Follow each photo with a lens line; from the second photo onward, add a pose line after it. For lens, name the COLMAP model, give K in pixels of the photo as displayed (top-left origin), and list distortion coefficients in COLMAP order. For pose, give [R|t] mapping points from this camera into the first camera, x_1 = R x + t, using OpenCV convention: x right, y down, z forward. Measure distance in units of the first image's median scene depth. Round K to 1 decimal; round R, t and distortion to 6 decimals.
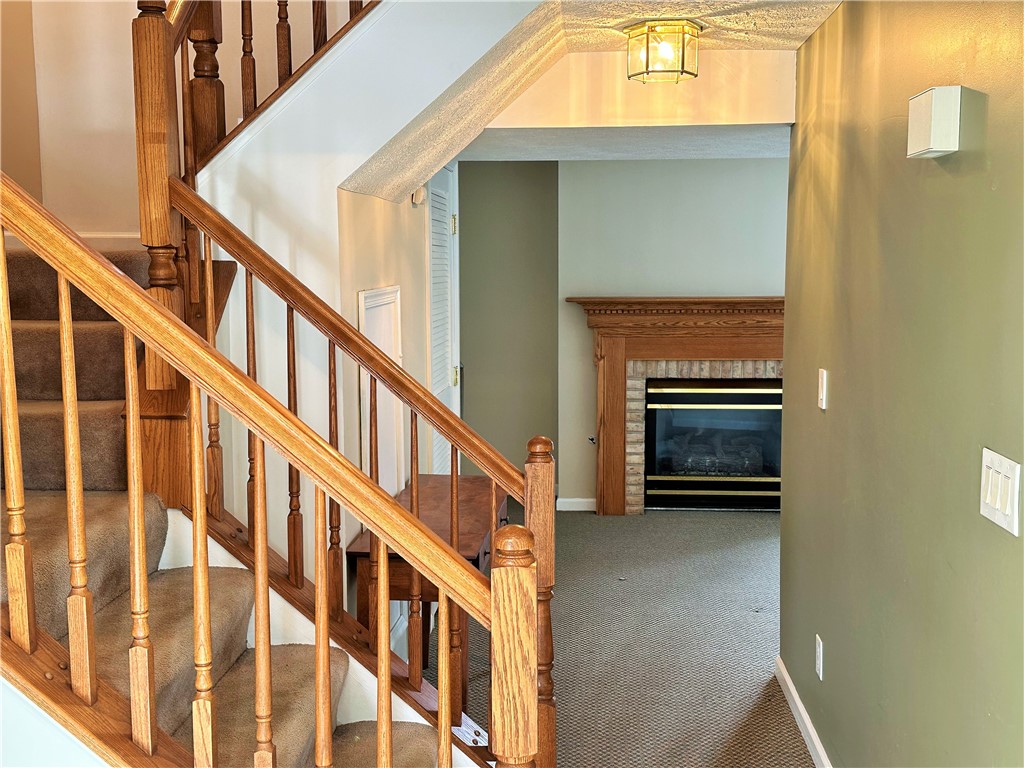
lens RADIAL K [[1162.3, 0, 514.3], [0, 1162.3, 387.1], [0, 0, 1]] dist [0.110033, 0.000000]
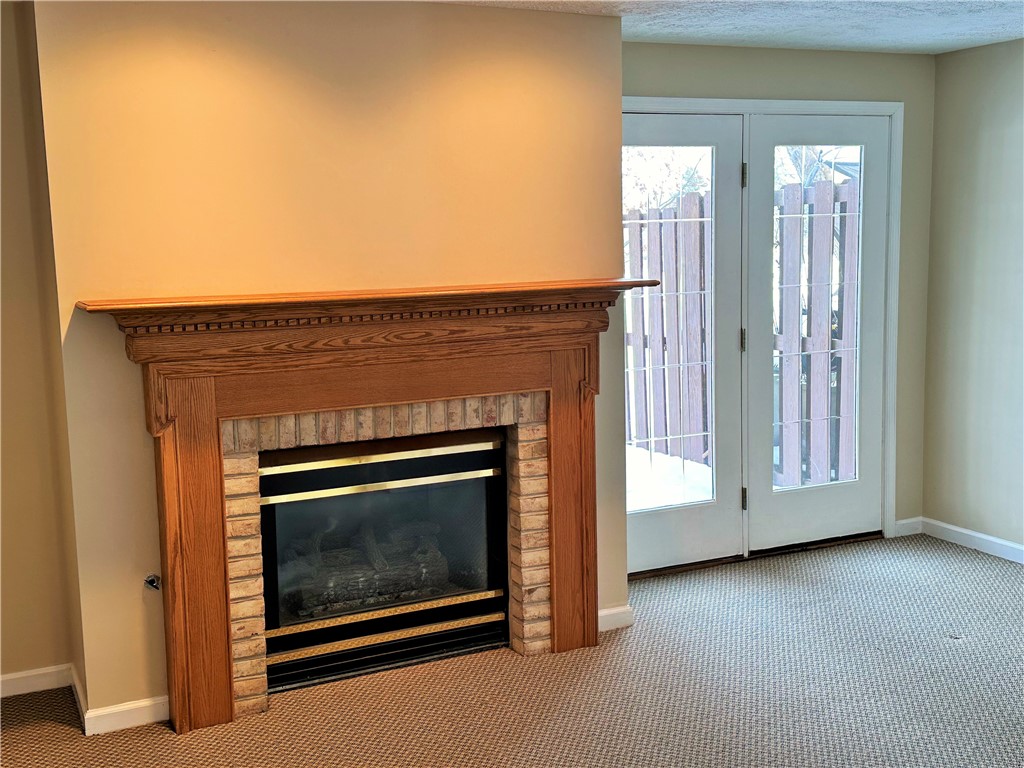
lens RADIAL K [[1162.3, 0, 511.2], [0, 1162.3, 378.7], [0, 0, 1]] dist [0.110033, 0.000000]
pose [[0.877832, -0.076977, 0.472742, -0.032373], [0.072775, 0.996977, 0.027204, -0.046169], [-0.473407, 0.010524, 0.880781, 0.486497]]
